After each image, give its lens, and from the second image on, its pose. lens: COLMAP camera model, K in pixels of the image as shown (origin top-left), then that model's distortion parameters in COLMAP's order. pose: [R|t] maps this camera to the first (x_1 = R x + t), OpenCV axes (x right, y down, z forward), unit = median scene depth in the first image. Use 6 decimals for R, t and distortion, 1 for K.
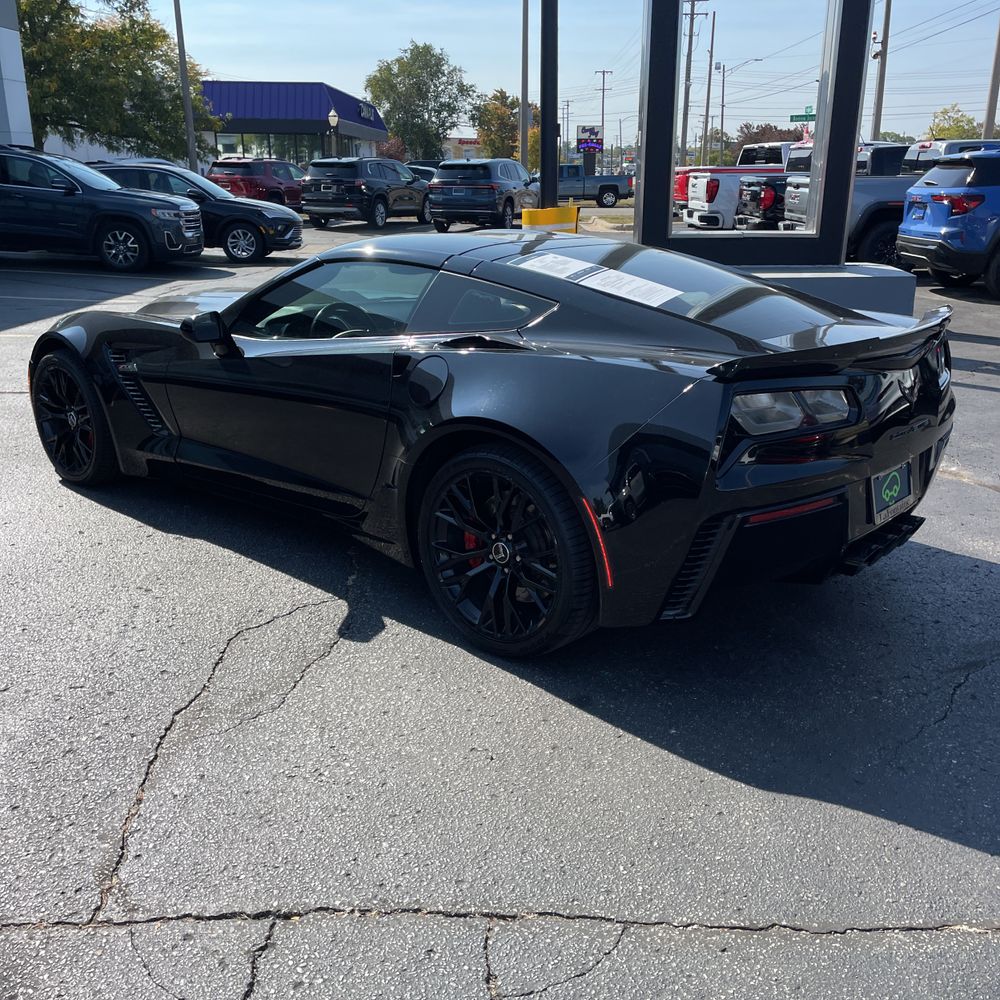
lens RADIAL K [[1018.1, 0, 506.8], [0, 1018.1, 508.9], [0, 0, 1]] dist [0.026849, 0.000000]
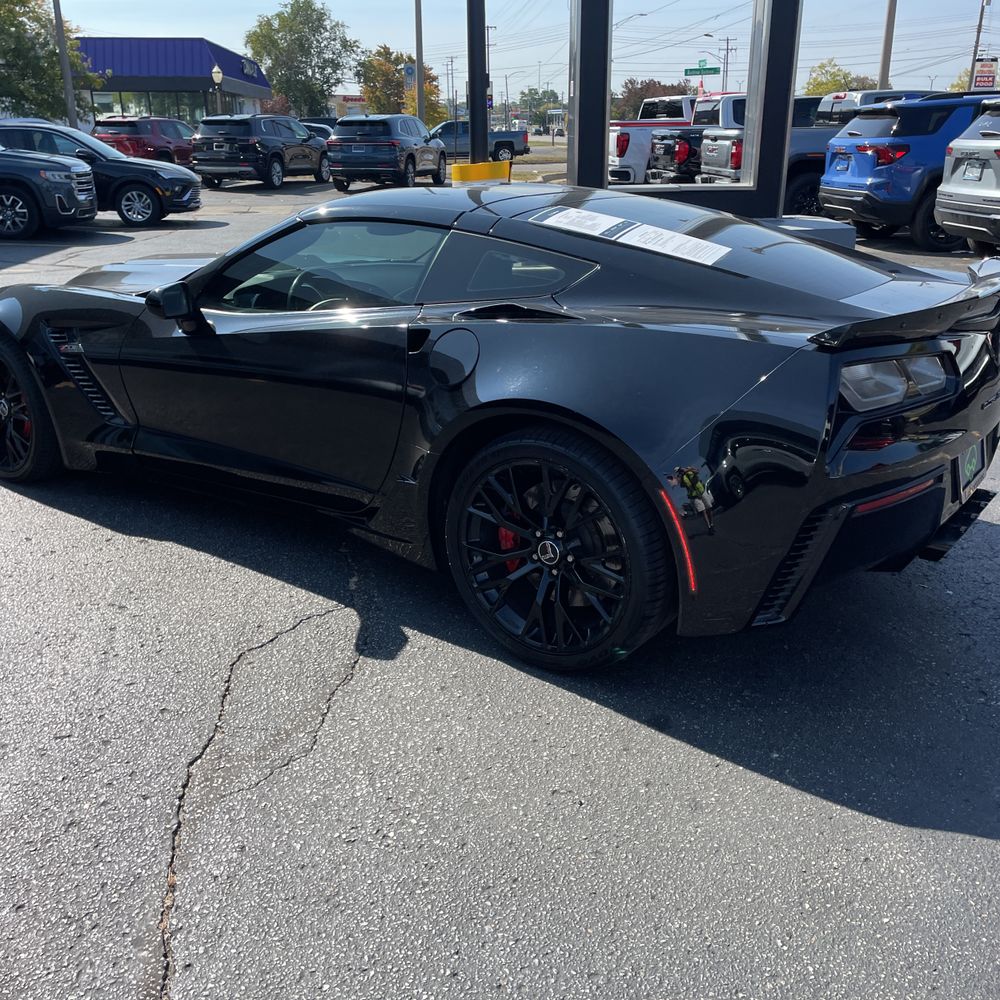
lens RADIAL K [[1018.1, 0, 467.8], [0, 1018.1, 476.9], [0, 0, 1]] dist [0.026849, 0.000000]
pose [[0.996687, -0.036223, 0.072825, -0.123254], [0.035617, 0.999319, 0.009601, -0.029586], [-0.073123, -0.006975, 0.997299, 0.121987]]
